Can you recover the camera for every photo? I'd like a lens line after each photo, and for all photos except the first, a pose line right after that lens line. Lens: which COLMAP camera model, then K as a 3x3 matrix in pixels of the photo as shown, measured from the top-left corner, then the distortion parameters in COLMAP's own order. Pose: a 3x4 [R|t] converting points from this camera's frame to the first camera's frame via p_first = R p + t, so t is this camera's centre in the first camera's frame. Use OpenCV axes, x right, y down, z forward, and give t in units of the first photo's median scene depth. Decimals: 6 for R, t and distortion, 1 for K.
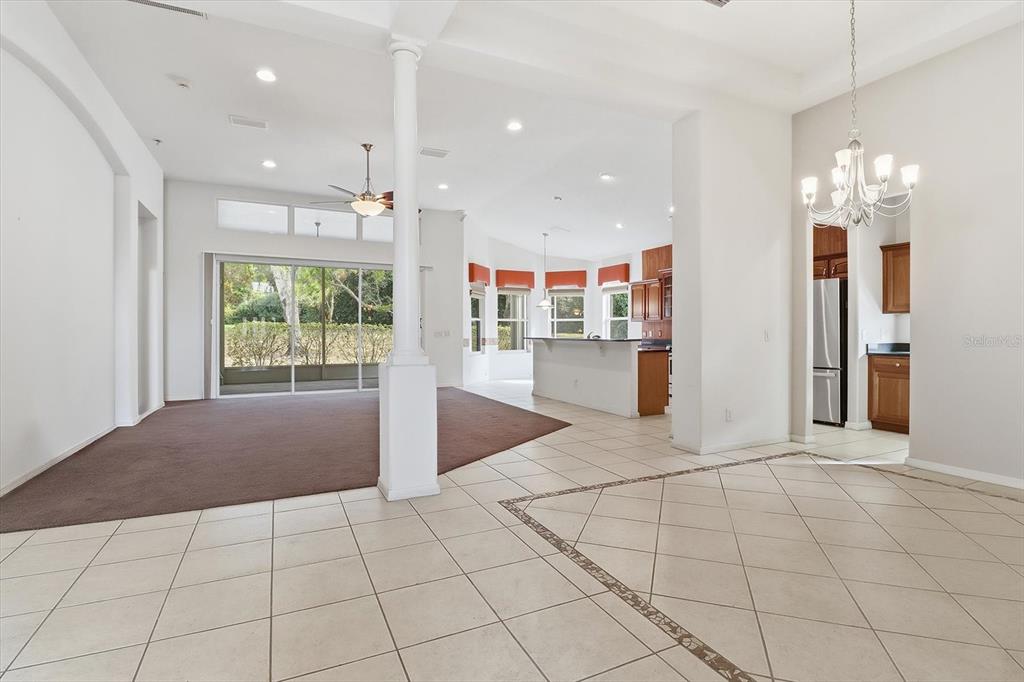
lens RADIAL K [[485.4, 0, 506.1], [0, 485.4, 331.4], [0, 0, 1]] dist [-0.015637, -0.000629]
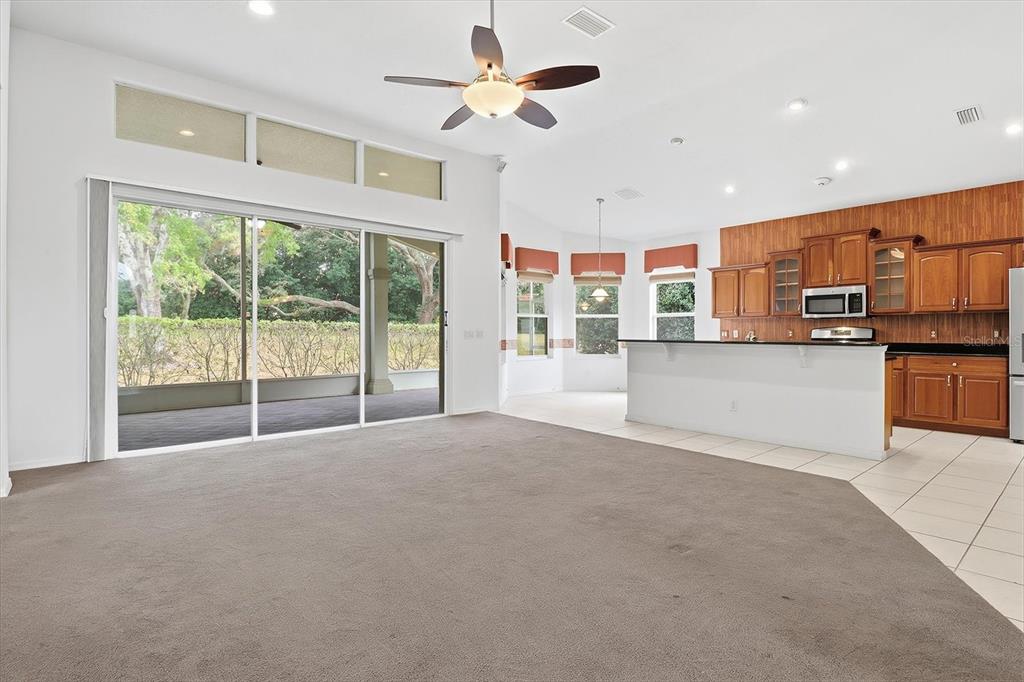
lens RADIAL K [[520.9, 0, 507.8], [0, 520.9, 335.1], [0, 0, 1]] dist [-0.003255, -0.001020]
pose [[0.964798, -0.002462, 0.262981, -0.272596], [0.001043, 0.999984, 0.005534, 0.001685], [-0.262990, -0.005065, 0.964785, 0.277131]]
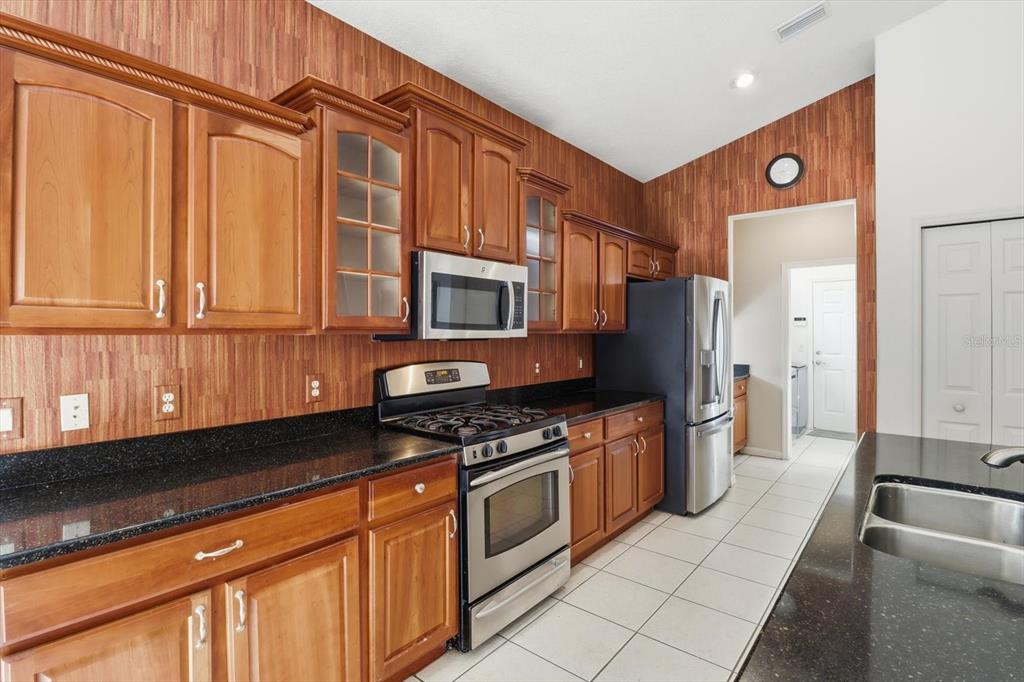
lens RADIAL K [[485.4, 0, 506.1], [0, 485.4, 331.4], [0, 0, 1]] dist [-0.015637, -0.000629]
pose [[-0.418106, 0.000571, 0.908398, 0.094112], [-0.001466, 0.999998, -0.001303, -0.020841], [-0.908397, -0.001876, -0.418105, 0.914747]]
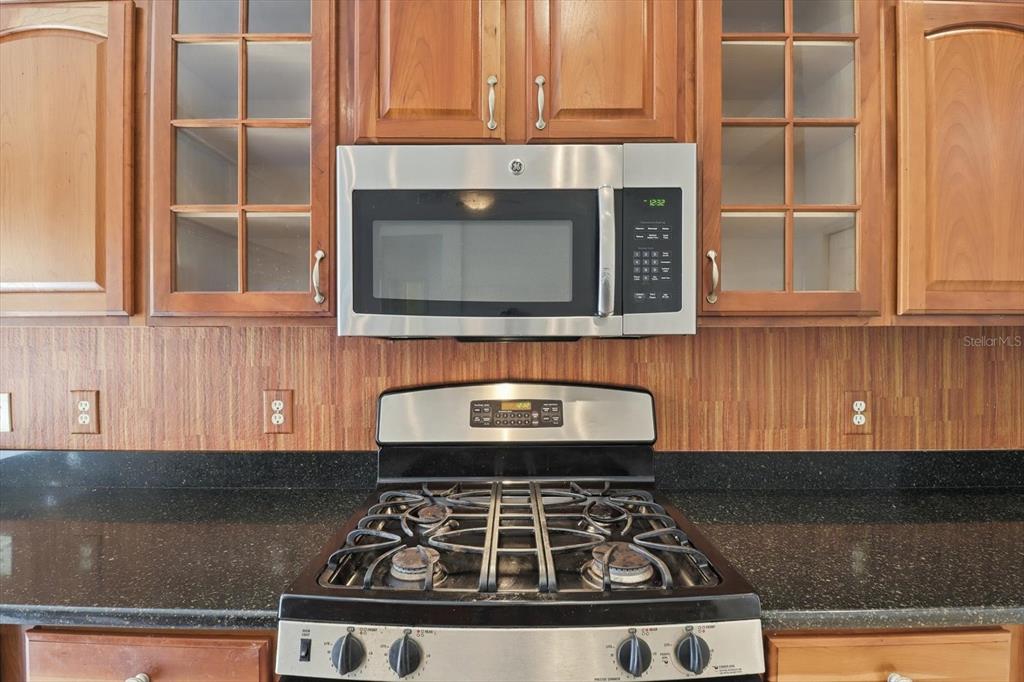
lens RADIAL K [[485.4, 0, 506.1], [0, 485.4, 331.4], [0, 0, 1]] dist [-0.015637, -0.000629]
pose [[0.430679, 0.000274, 0.902505, 0.228925], [0.000180, 1.000000, -0.000390, -0.018594], [-0.902505, 0.000331, 0.430679, 0.783687]]
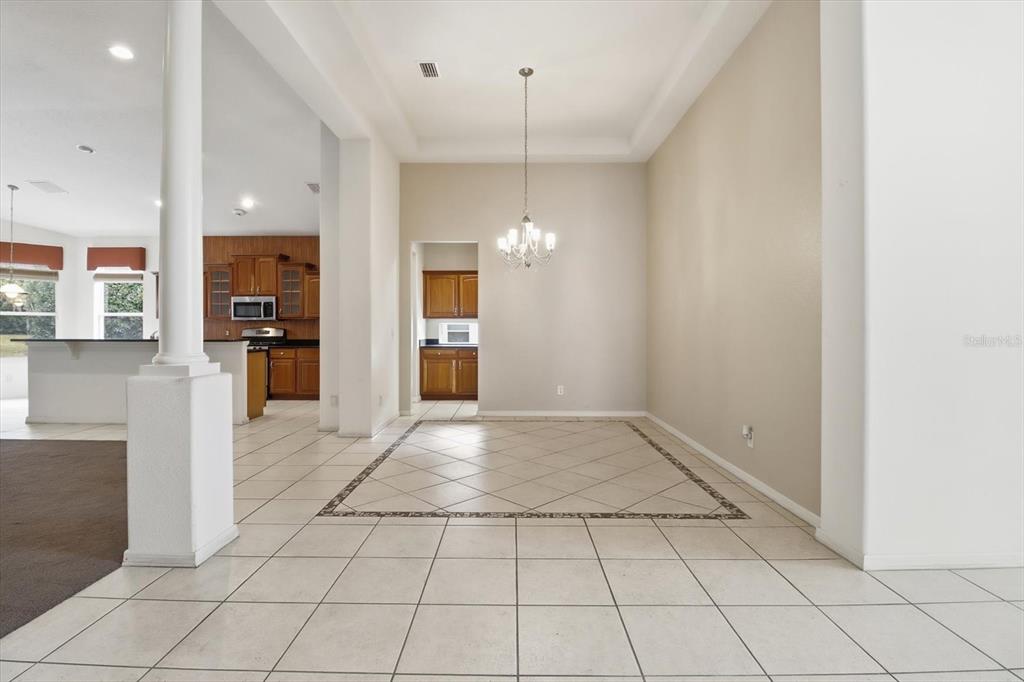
lens RADIAL K [[485.4, 0, 506.1], [0, 485.4, 331.4], [0, 0, 1]] dist [-0.015637, -0.000629]
pose [[0.433209, 0.000943, 0.901293, -0.226271], [-0.001625, 0.999999, -0.000266, 0.001045], [-0.901292, -0.001349, 0.433210, 0.093113]]
